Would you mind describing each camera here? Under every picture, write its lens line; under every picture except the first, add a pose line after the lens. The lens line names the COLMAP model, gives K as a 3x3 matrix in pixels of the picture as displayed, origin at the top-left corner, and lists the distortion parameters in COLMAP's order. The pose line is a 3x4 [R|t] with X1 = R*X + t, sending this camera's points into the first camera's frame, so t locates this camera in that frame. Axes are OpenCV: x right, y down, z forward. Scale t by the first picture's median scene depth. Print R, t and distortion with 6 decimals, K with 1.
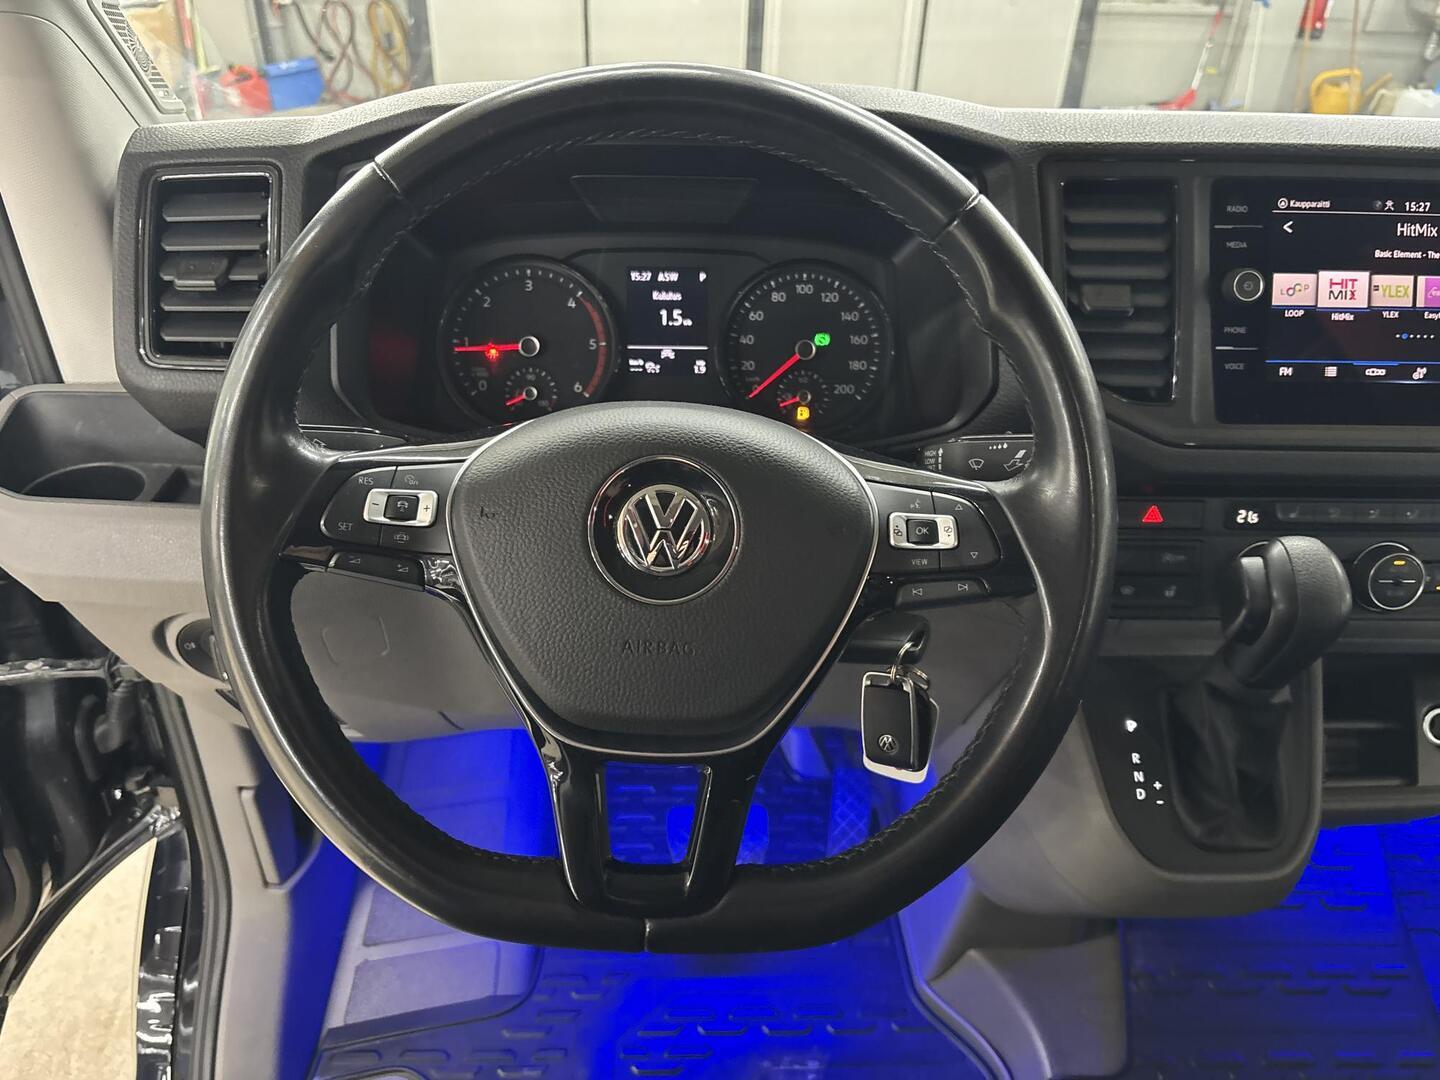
lens RADIAL K [[1095.9, 0, 714.6], [0, 1095.9, 545.4], [0, 0, 1]] dist [0.023799, -0.057703]
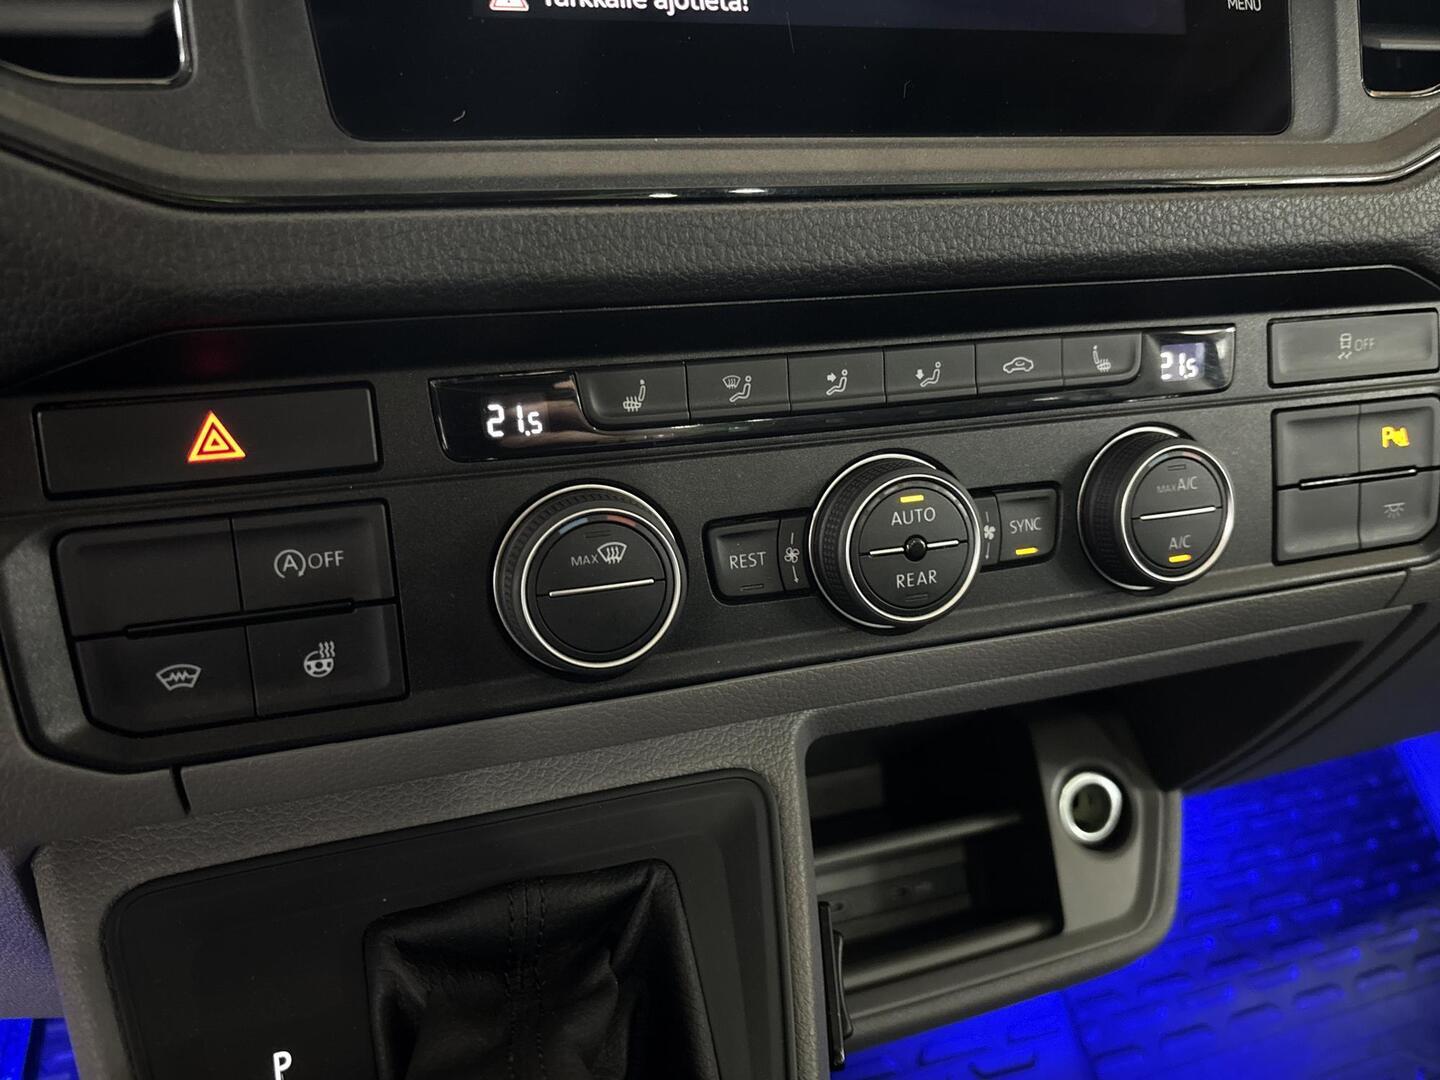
lens RADIAL K [[1095.9, 0, 710.4], [0, 1095.9, 544.6], [0, 0, 1]] dist [0.023799, -0.057703]
pose [[0.956987, -0.120127, 0.264093, 0.465981], [0.134533, 0.990215, -0.037092, 0.036991], [-0.257053, 0.071026, 0.963784, 0.668394]]
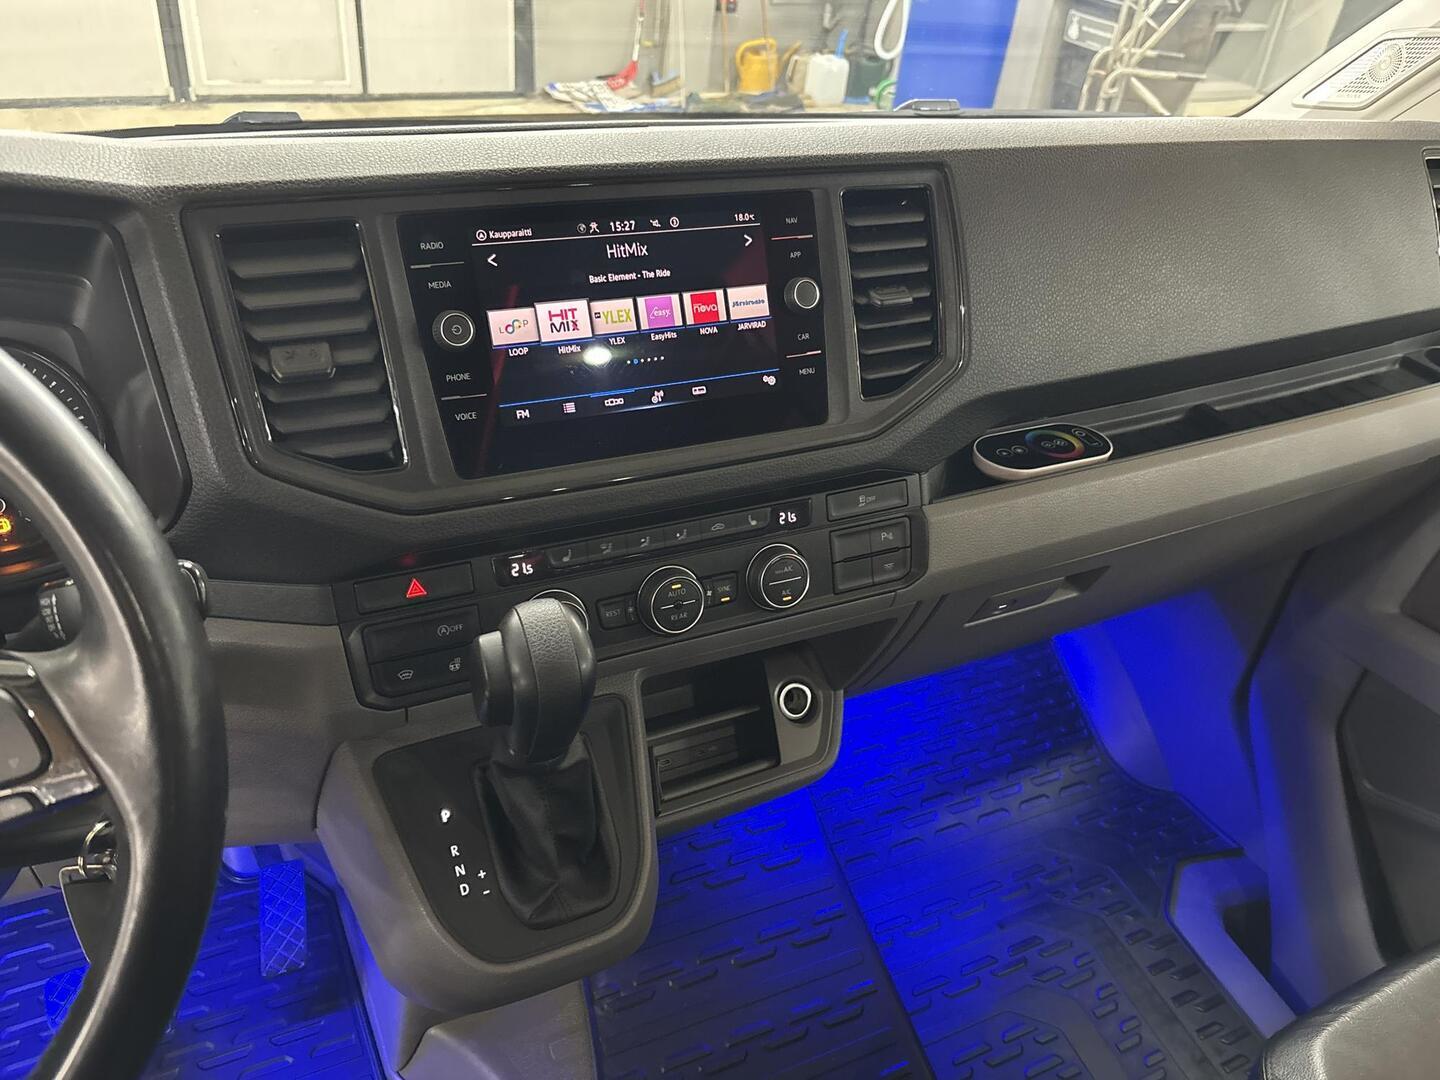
lens RADIAL K [[1095.9, 0, 709.4], [0, 1095.9, 543.0], [0, 0, 1]] dist [0.023799, -0.057703]
pose [[0.908784, -0.181944, 0.375510, 0.295945], [0.174639, 0.983166, 0.053720, -0.073126], [-0.378963, 0.016758, 0.925260, 0.077149]]
